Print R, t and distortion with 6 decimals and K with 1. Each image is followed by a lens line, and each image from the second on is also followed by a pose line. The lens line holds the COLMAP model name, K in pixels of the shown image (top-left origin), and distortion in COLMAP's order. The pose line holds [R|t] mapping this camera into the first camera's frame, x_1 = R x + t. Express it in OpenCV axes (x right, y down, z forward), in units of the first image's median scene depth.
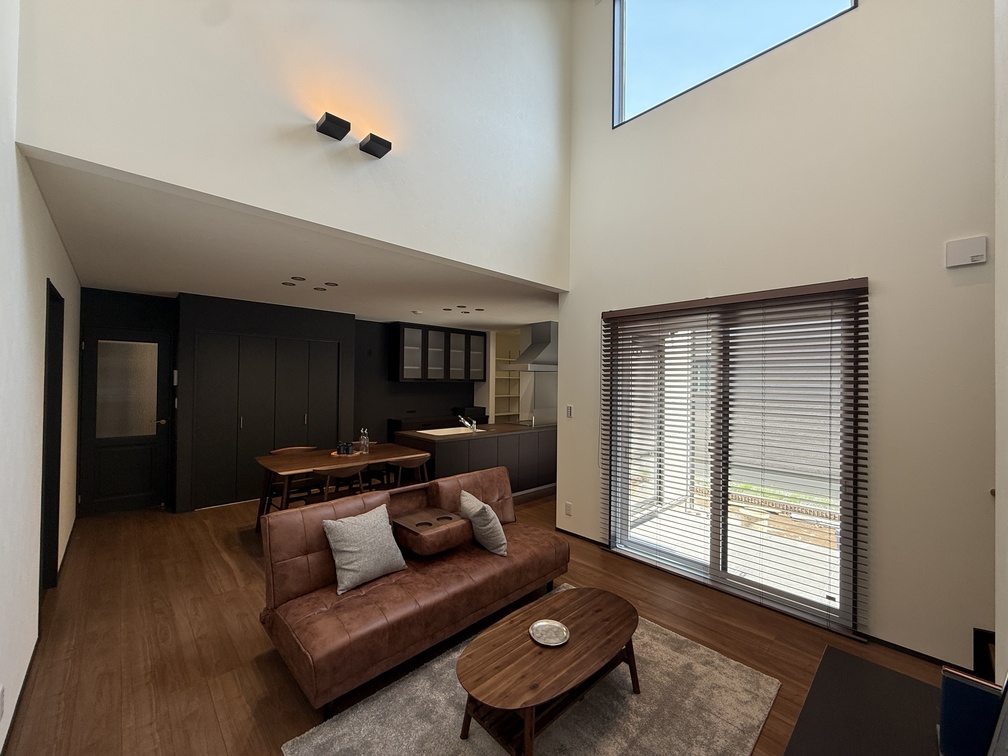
lens RADIAL K [[403.4, 0, 501.4], [0, 403.4, 377.4], [0, 0, 1]] dist [-0.001959, -0.000306]
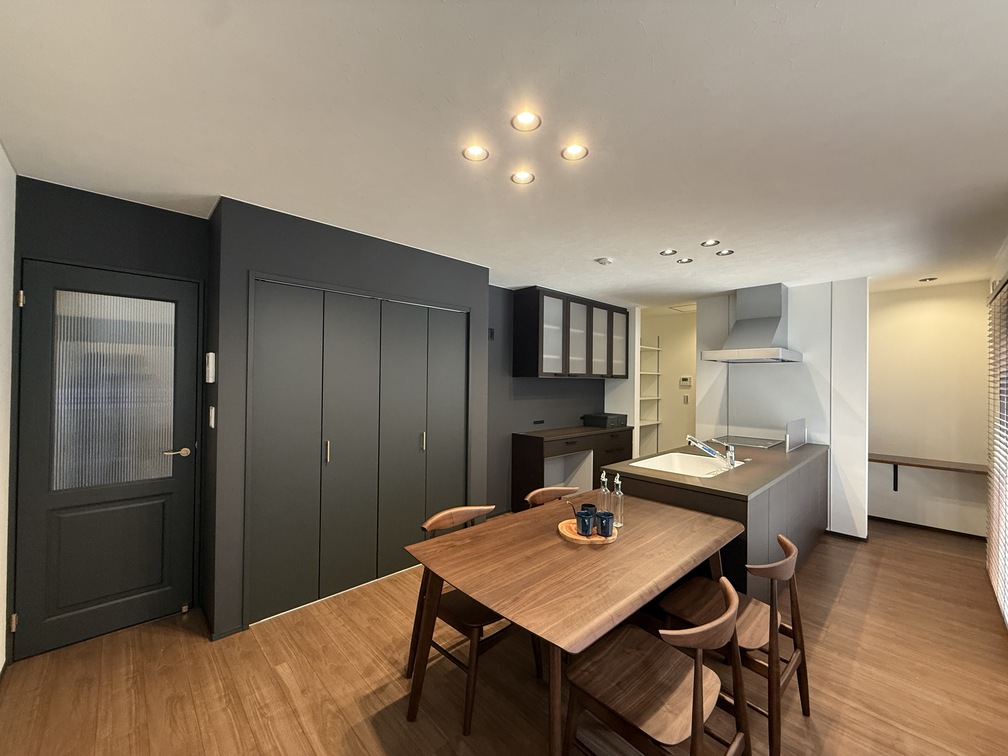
lens RADIAL K [[403.4, 0, 502.5], [0, 403.4, 377.0], [0, 0, 1]] dist [-0.001959, -0.000306]
pose [[0.999995, -0.001204, -0.002984, -0.308107], [0.001208, 0.999999, 0.001143, 0.008558], [0.002983, -0.001147, 0.999995, 0.345325]]
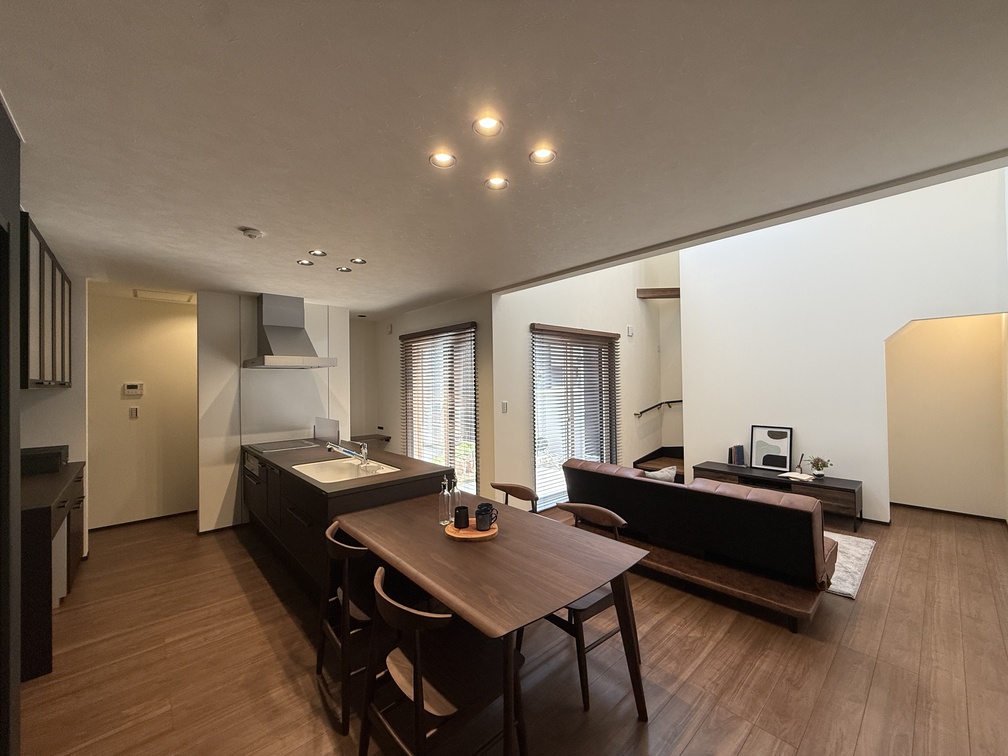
lens RADIAL K [[403.4, 0, 500.0], [0, 403.4, 378.8], [0, 0, 1]] dist [-0.001959, -0.000306]
pose [[0.020836, -0.003969, 0.999775, -0.570273], [0.004735, 0.999981, 0.003872, 0.002501], [-0.999772, 0.004653, 0.020855, 0.620047]]
